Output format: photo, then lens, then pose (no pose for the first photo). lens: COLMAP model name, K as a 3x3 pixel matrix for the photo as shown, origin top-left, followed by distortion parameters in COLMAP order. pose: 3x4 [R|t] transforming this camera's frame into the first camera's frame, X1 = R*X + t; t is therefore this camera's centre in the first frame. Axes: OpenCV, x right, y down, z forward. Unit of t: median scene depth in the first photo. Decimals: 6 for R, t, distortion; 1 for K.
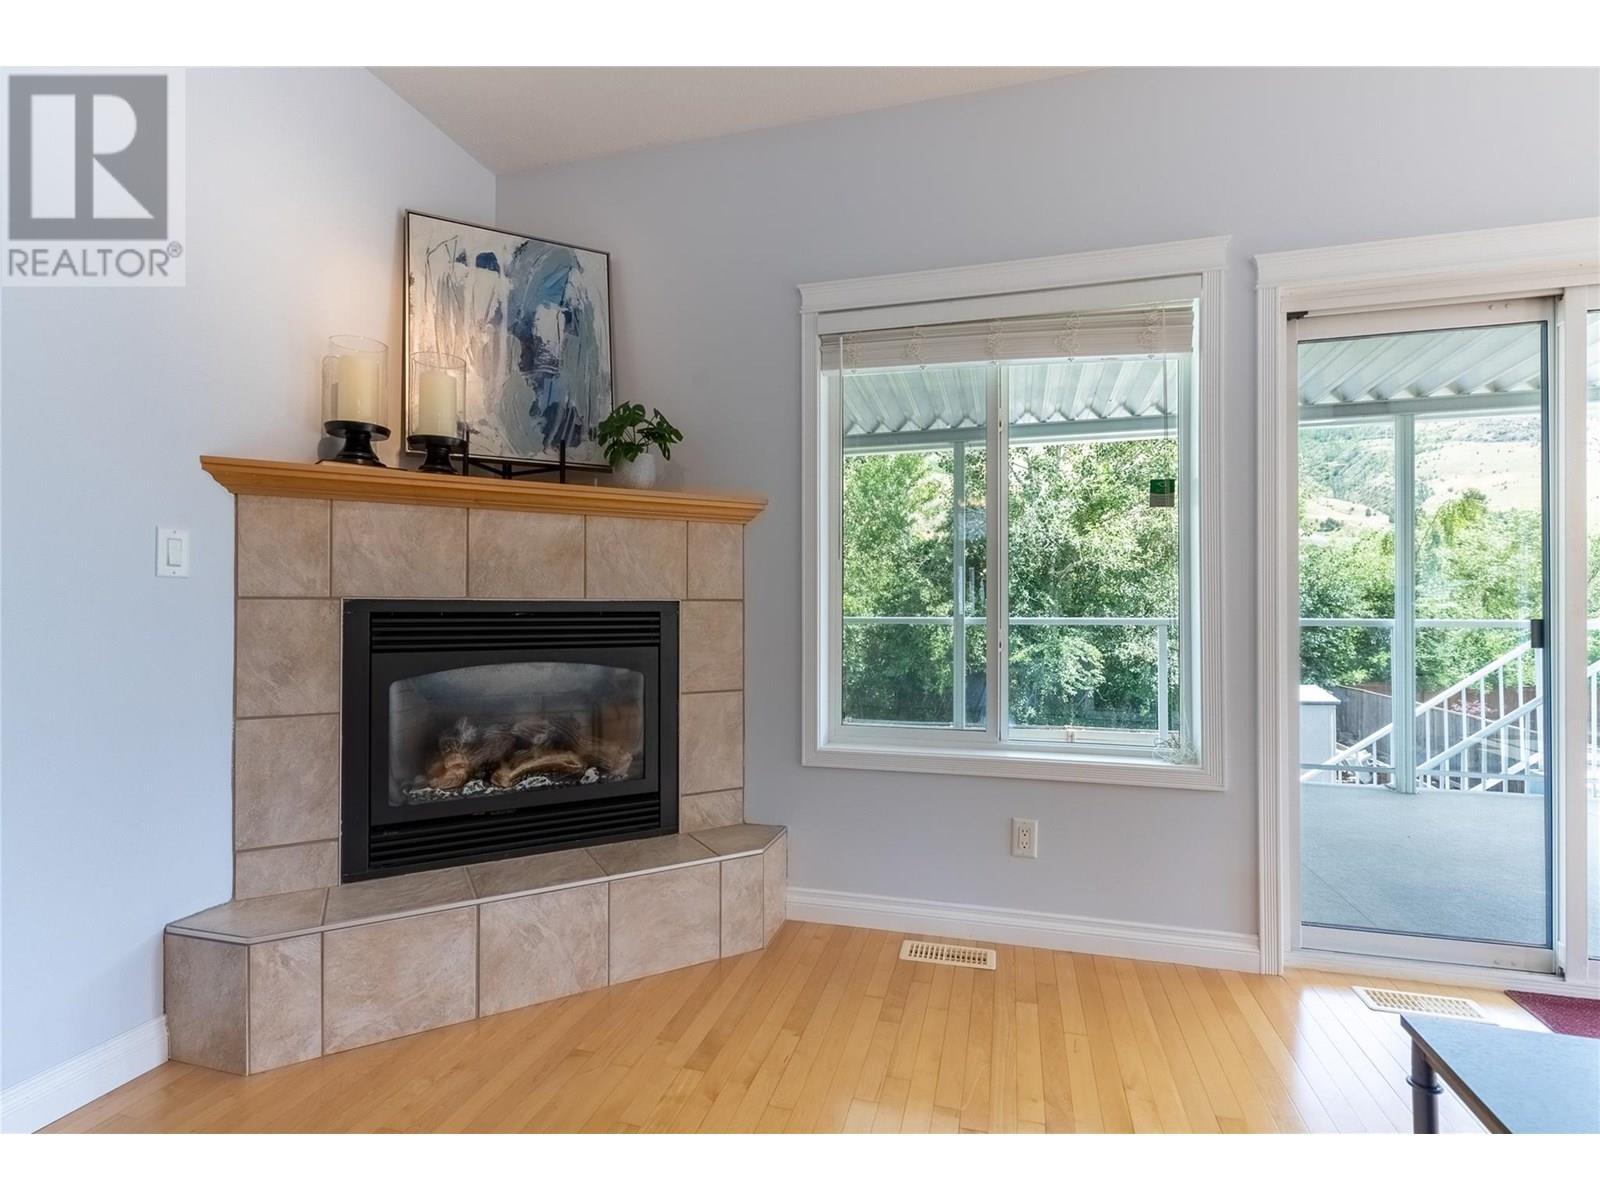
lens RADIAL K [[775.5, 0, 801.8], [0, 775.5, 598.9], [0, 0, 1]] dist [0.000627, -0.001897]
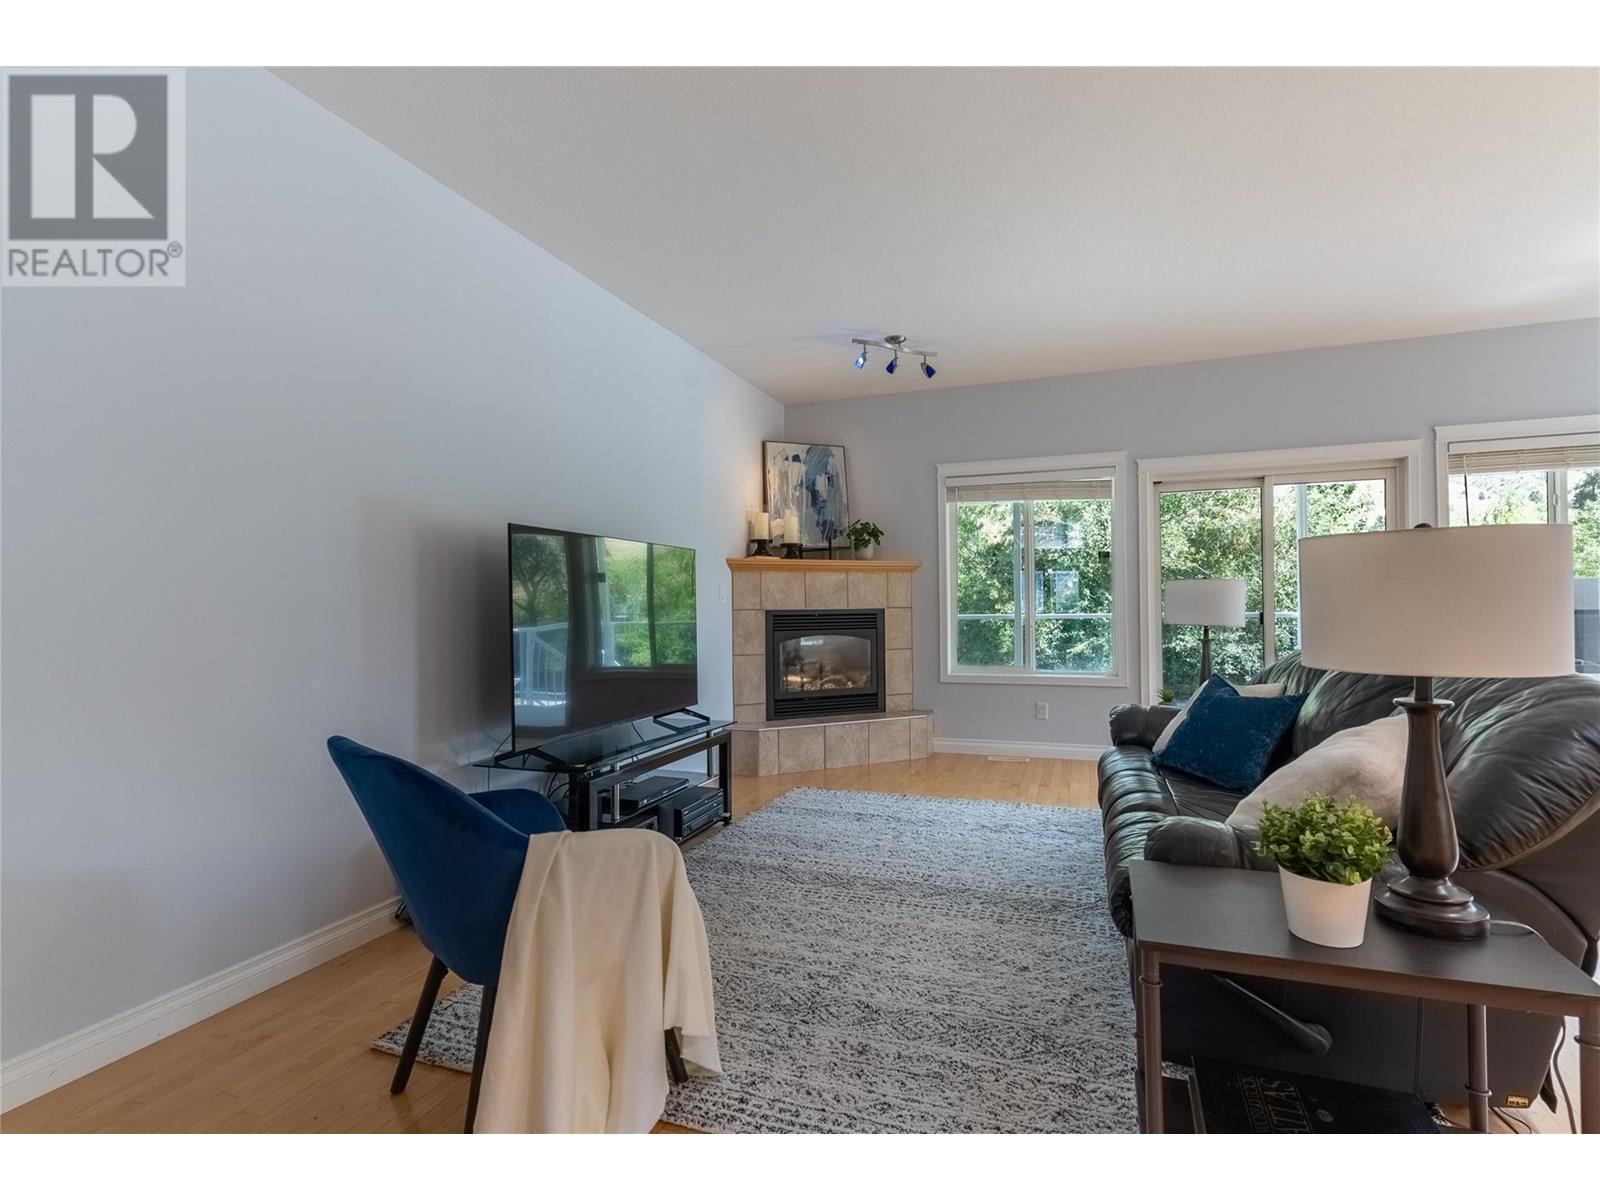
lens RADIAL K [[775.5, 0, 799.2], [0, 775.5, 605.0], [0, 0, 1]] dist [0.000627, -0.001897]
pose [[0.996106, -0.012674, -0.087247, -0.206142], [0.013498, 0.999870, 0.008854, -0.030189], [0.087123, -0.009997, 0.996147, -1.240726]]
